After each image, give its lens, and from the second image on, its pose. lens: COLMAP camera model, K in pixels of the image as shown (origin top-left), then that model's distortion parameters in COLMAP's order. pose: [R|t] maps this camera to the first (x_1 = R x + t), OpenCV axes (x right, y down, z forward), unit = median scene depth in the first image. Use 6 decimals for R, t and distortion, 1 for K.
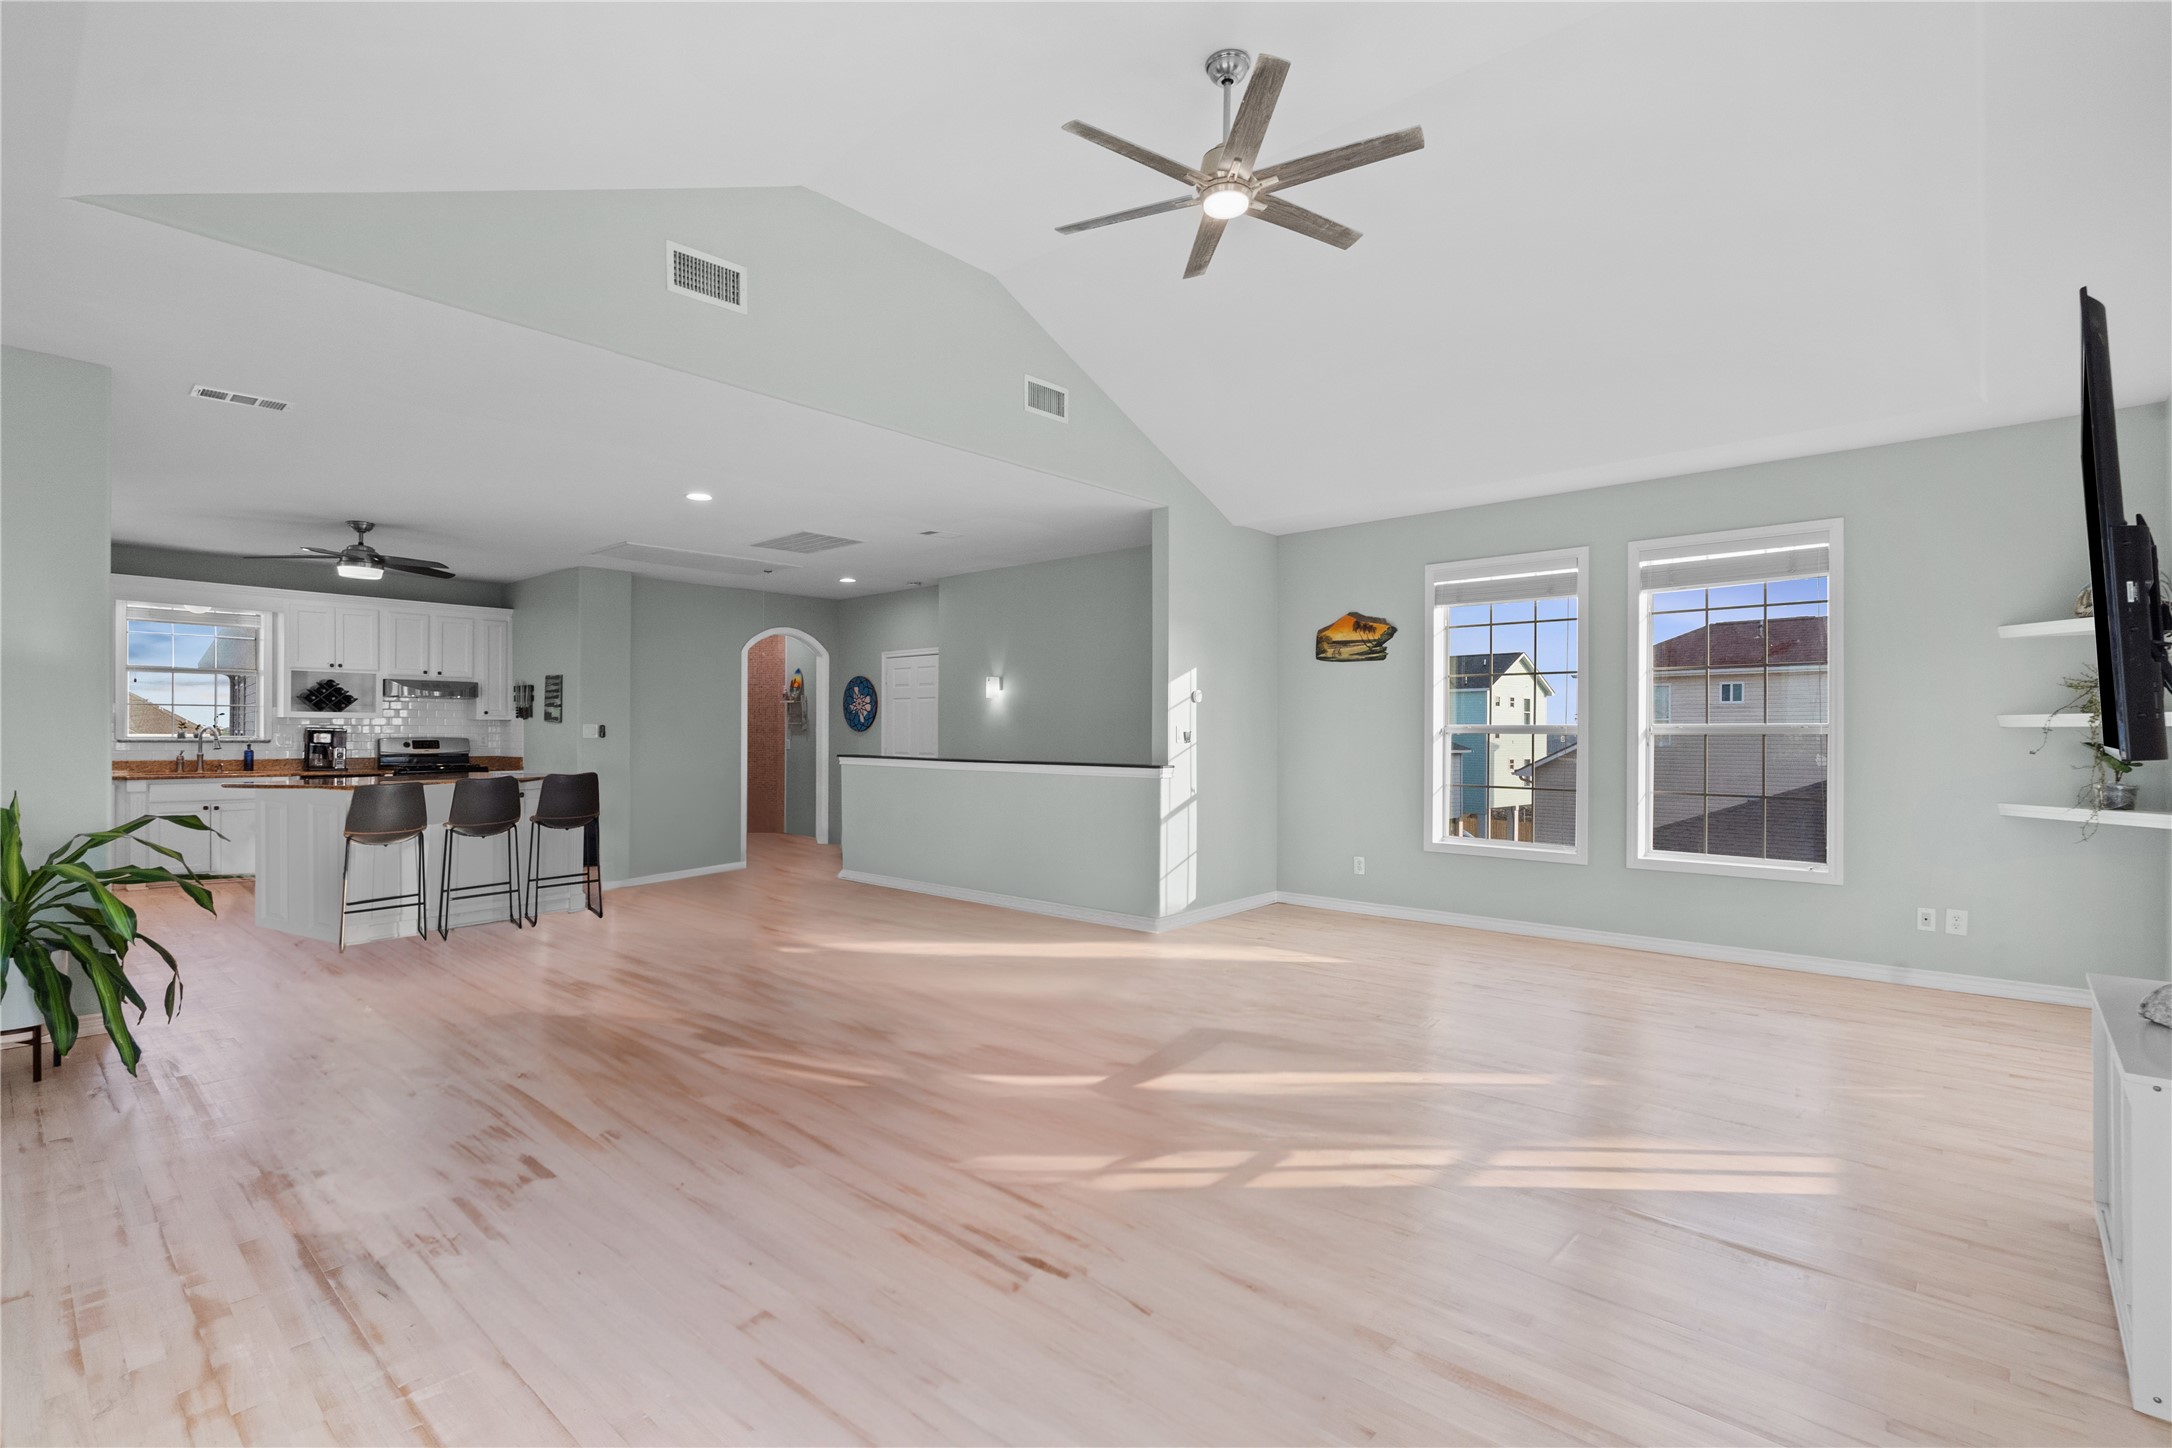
lens RADIAL K [[1003.2, 0, 1070.1], [0, 1003.2, 727.7], [0, 0, 1]] dist [0.001025, 0.000855]
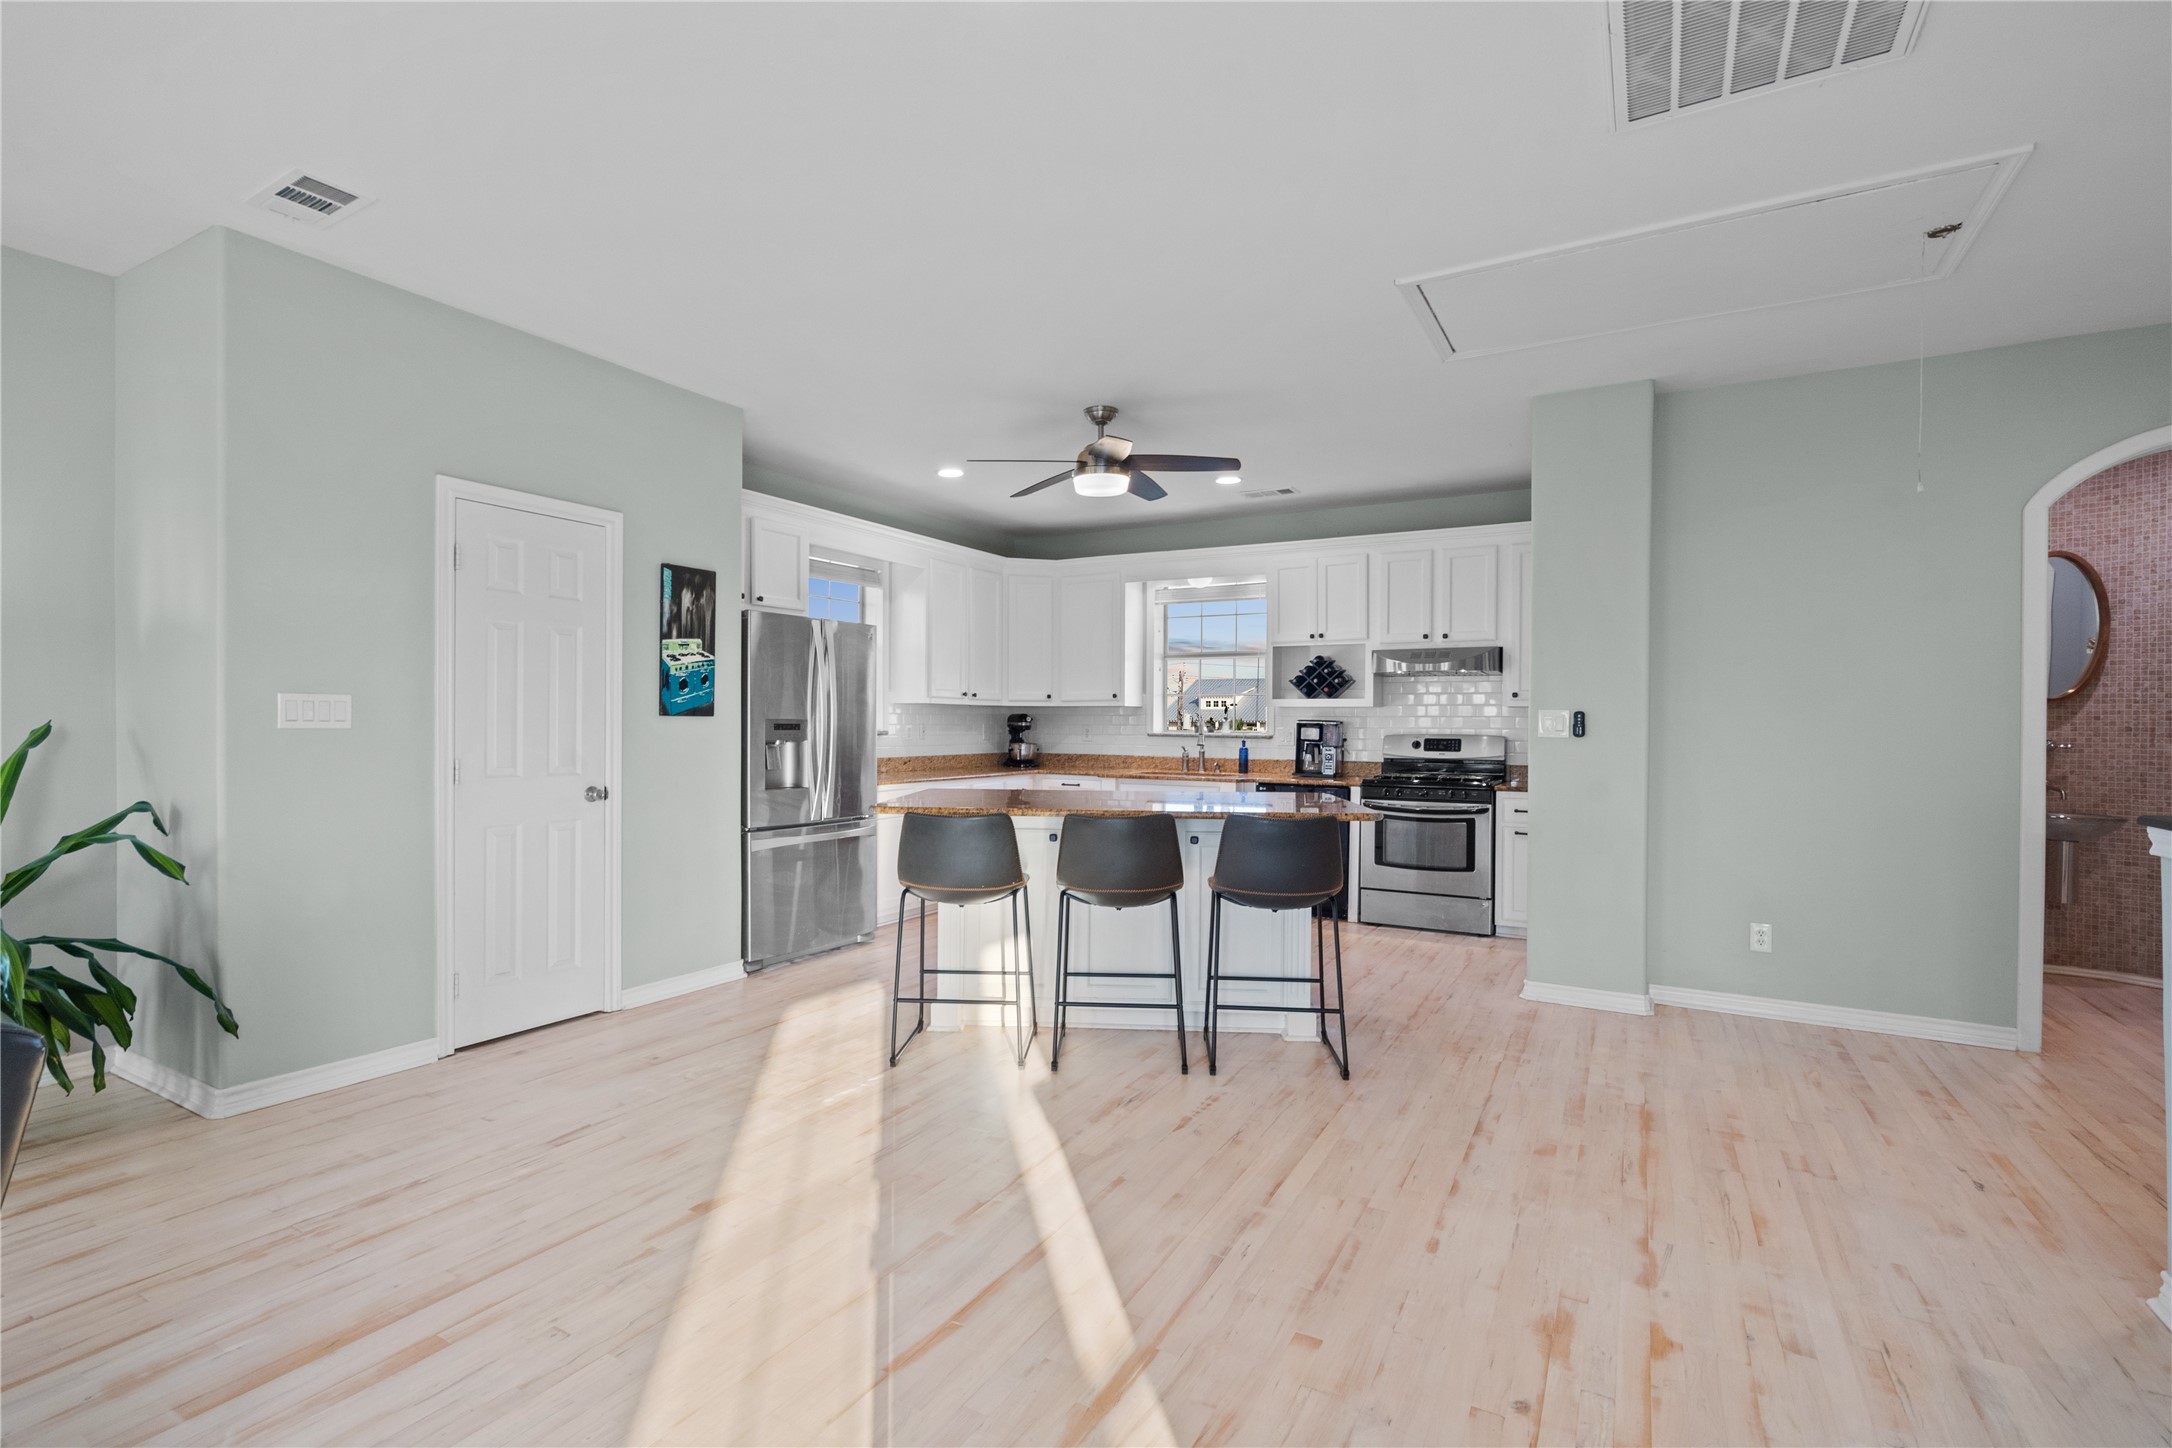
lens RADIAL K [[1003.2, 0, 1070.1], [0, 1003.2, 727.7], [0, 0, 1]] dist [0.001025, 0.000855]
pose [[0.208629, 0.001544, -0.977994, -0.042688], [-0.003002, 0.999995, 0.000938, 0.005697], [0.977990, 0.002741, 0.208632, 0.660256]]
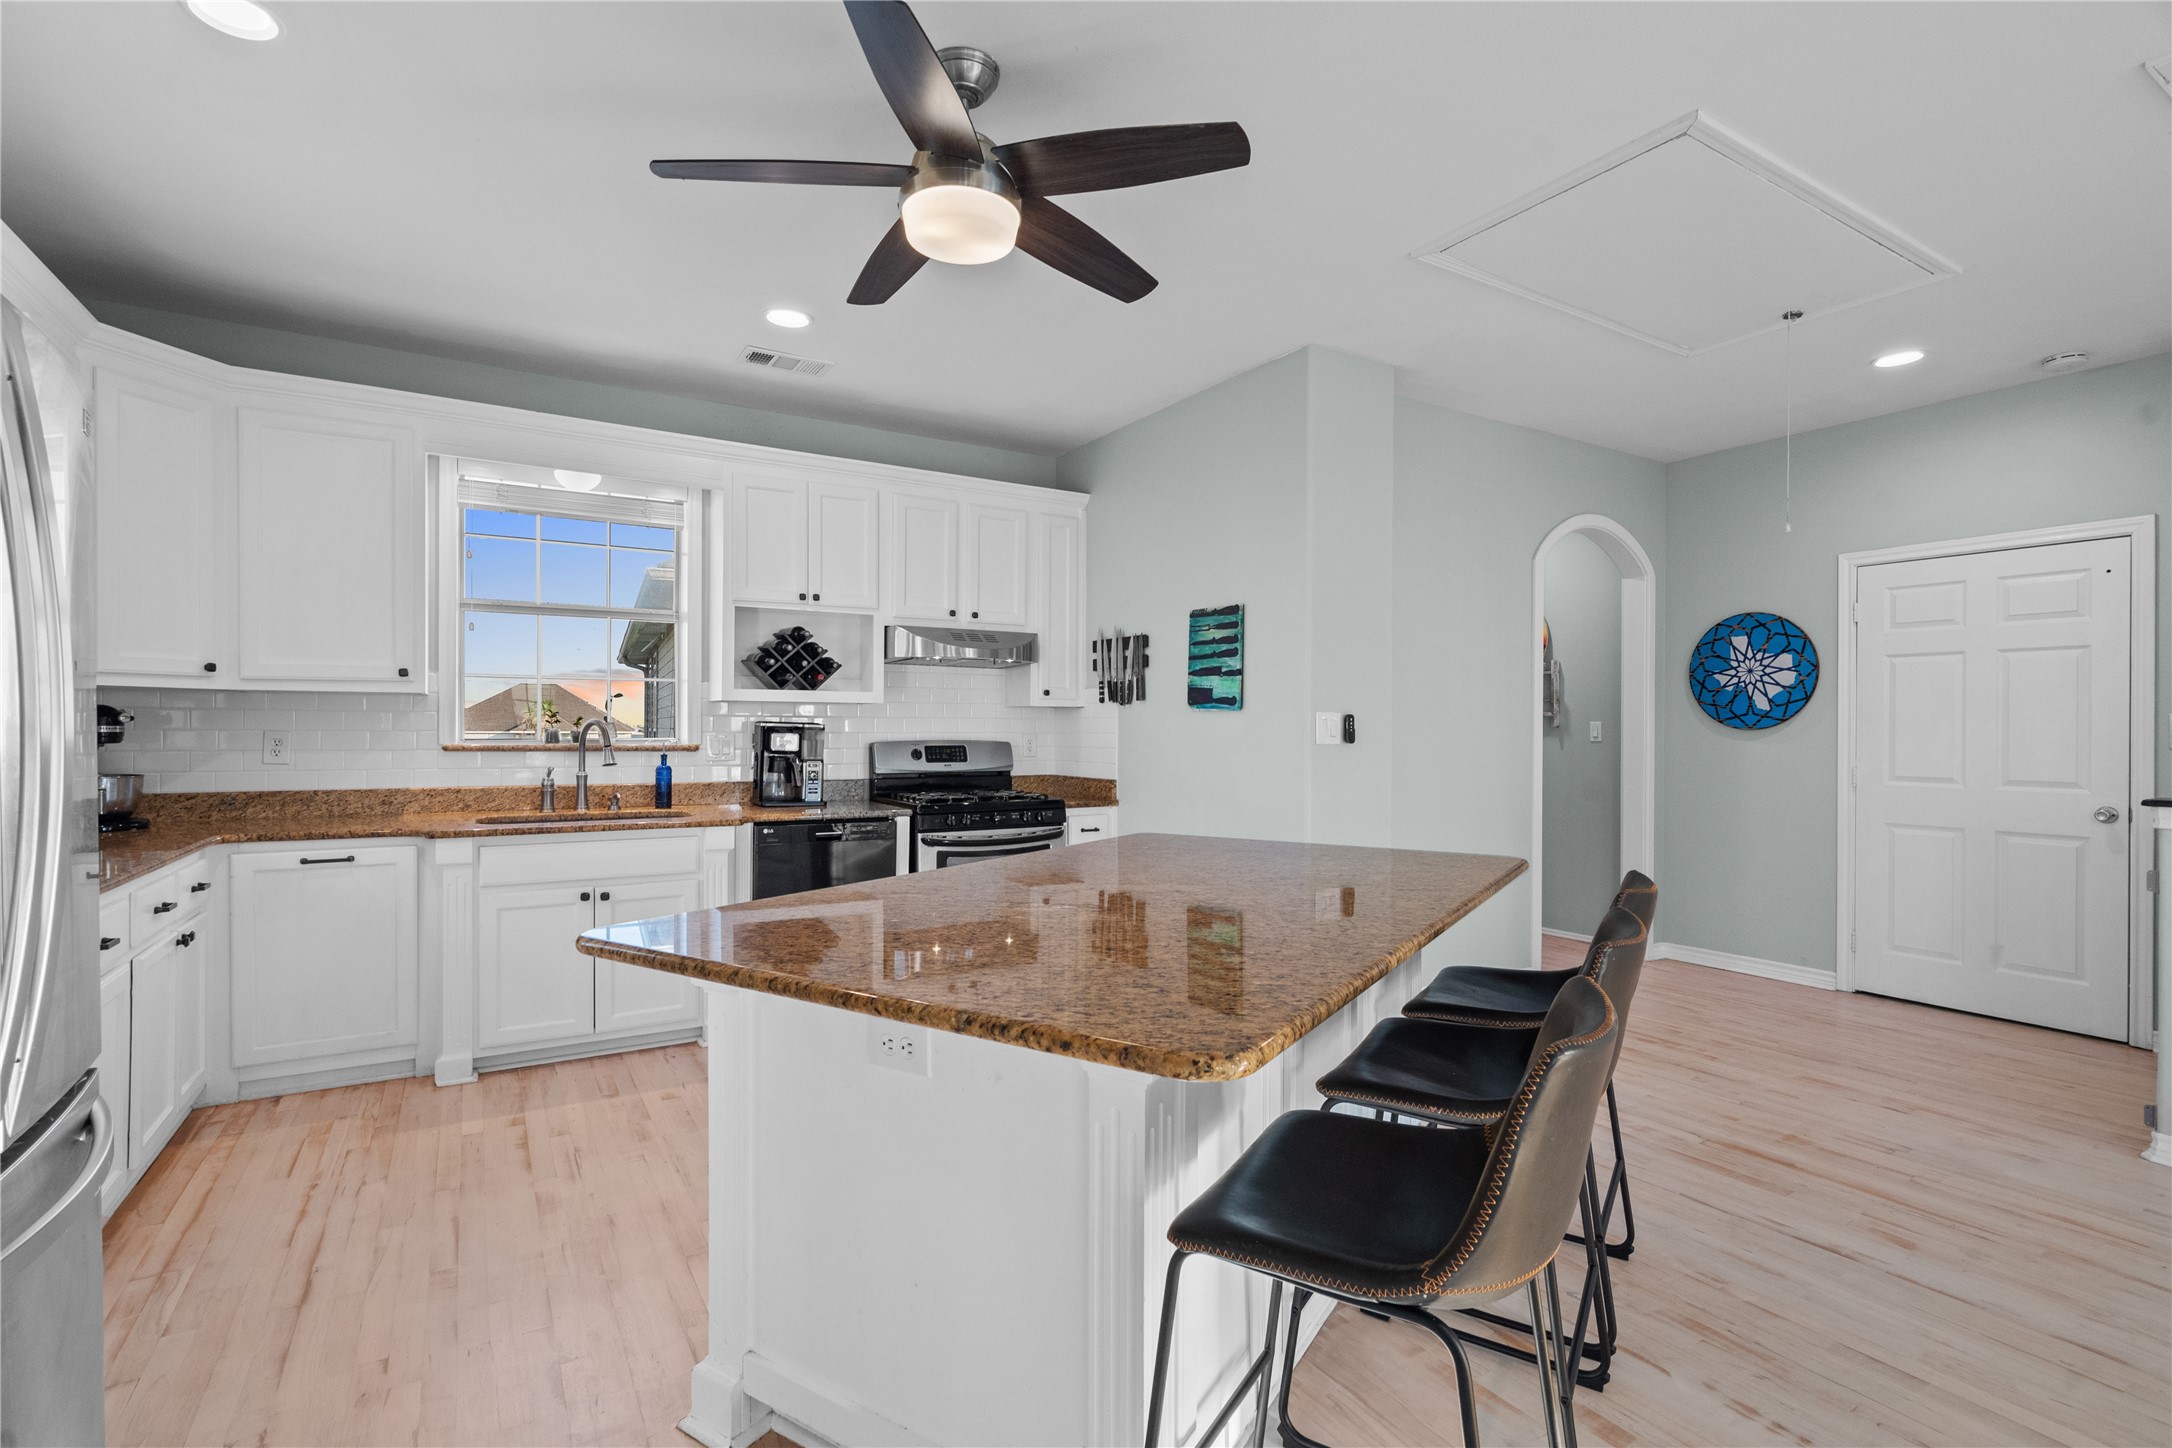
lens RADIAL K [[994.0, 0, 1074.3], [0, 994.0, 728.9], [0, 0, 1]] dist [-0.005065, -0.000359]
pose [[0.957447, 0.000657, -0.288610, -0.457430], [0.000083, 0.999997, 0.002552, 0.002596], [0.288611, -0.002467, 0.957443, 0.558689]]
